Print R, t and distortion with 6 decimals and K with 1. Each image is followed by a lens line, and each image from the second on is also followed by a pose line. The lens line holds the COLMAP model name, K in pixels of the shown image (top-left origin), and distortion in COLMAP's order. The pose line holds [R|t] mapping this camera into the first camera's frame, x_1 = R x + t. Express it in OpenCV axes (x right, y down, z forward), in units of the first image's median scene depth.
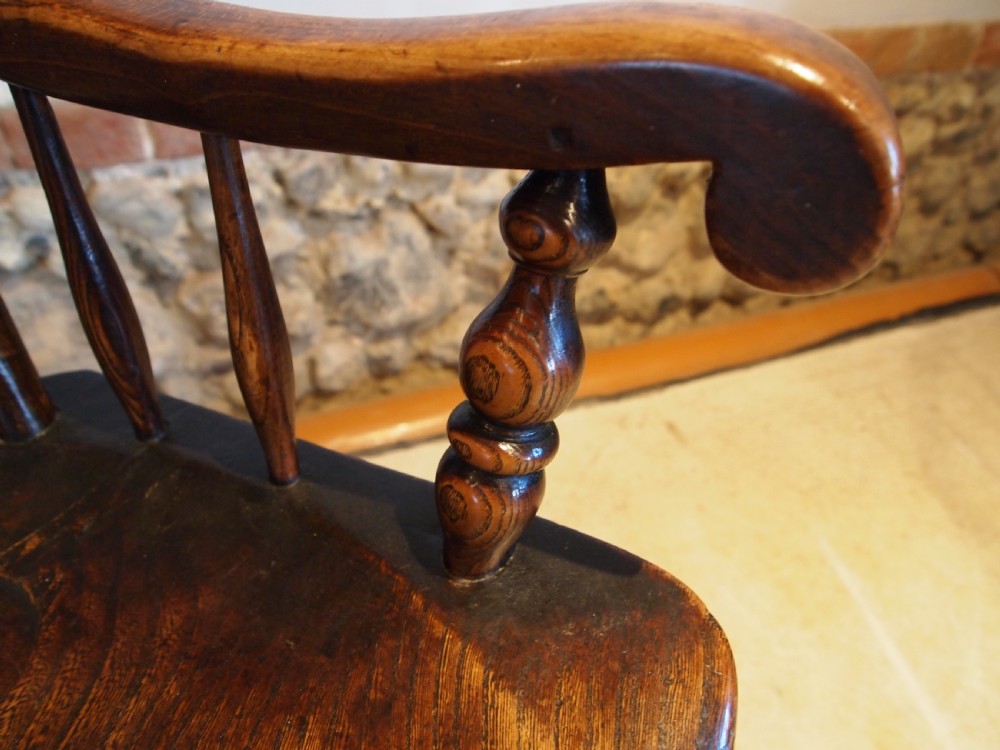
lens RADIAL K [[787.2, 0, 500.6], [0, 787.2, 374.1], [0, 0, 1]] dist [-0.049601, 0.001893]
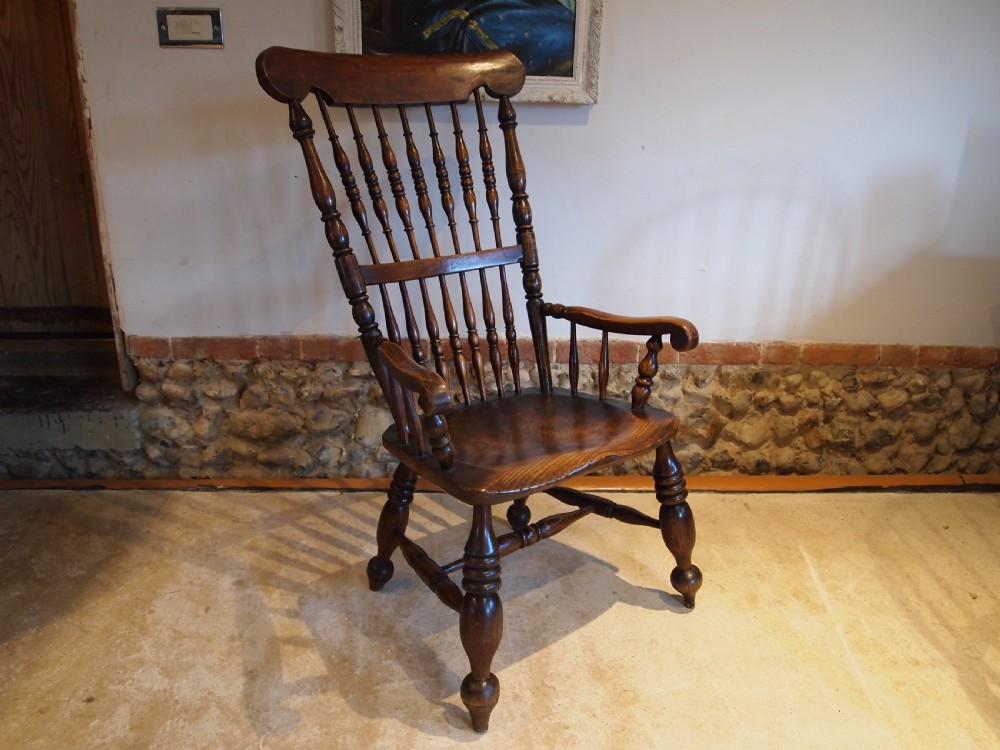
lens RADIAL K [[787.2, 0, 499.9], [0, 787.2, 375.2], [0, 0, 1]] dist [-0.049601, 0.001893]
pose [[0.942223, 0.080832, -0.325087, 0.276632], [-0.201094, 0.912622, -0.355924, 0.719478], [0.267912, 0.400733, 0.876149, -1.365903]]
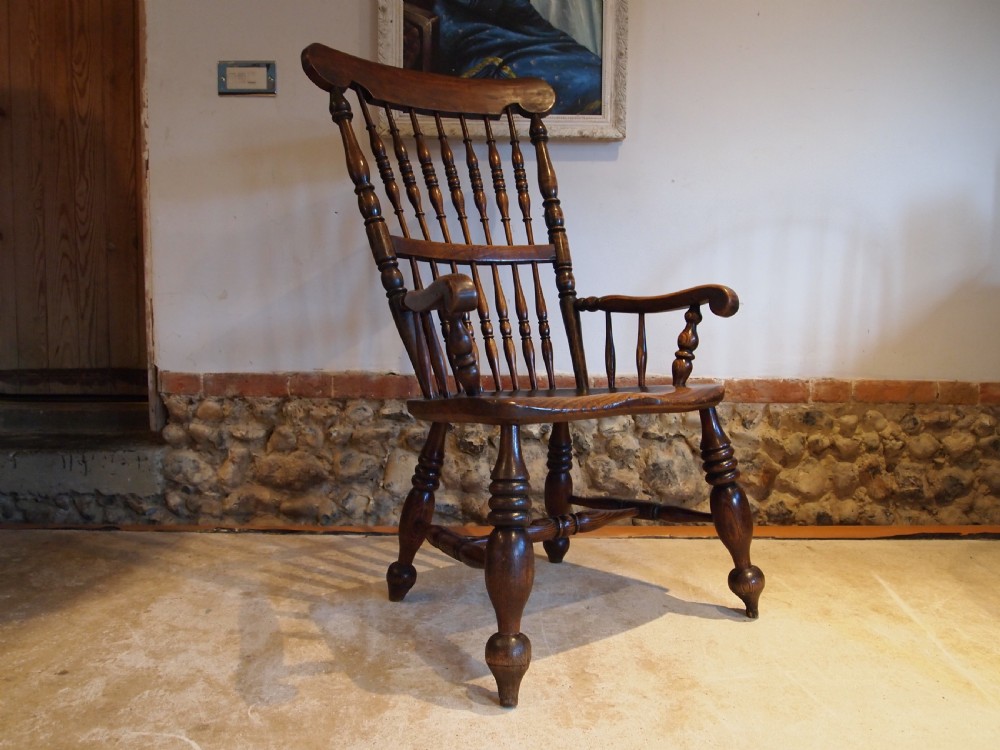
lens RADIAL K [[787.2, 0, 500.7], [0, 787.2, 376.4], [0, 0, 1]] dist [-0.049601, 0.001893]
pose [[0.922719, -0.015764, -0.385150, 0.290929], [-0.223733, 0.791739, -0.568412, 1.119900], [0.313899, 0.610655, 0.727026, -1.027522]]
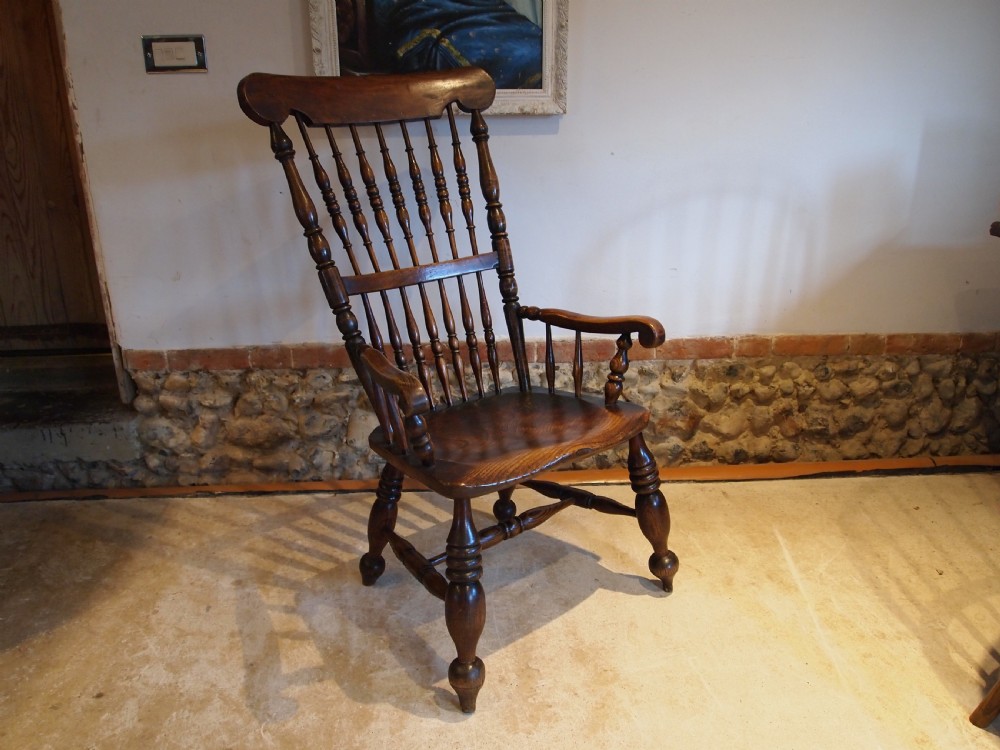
lens RADIAL K [[787.2, 0, 499.4], [0, 787.2, 373.0], [0, 0, 1]] dist [-0.049601, 0.001893]
pose [[0.945062, 0.048297, -0.323303, 0.351605], [-0.170014, 0.917355, -0.359938, 0.746178], [0.279199, 0.395130, 0.875169, -1.438713]]
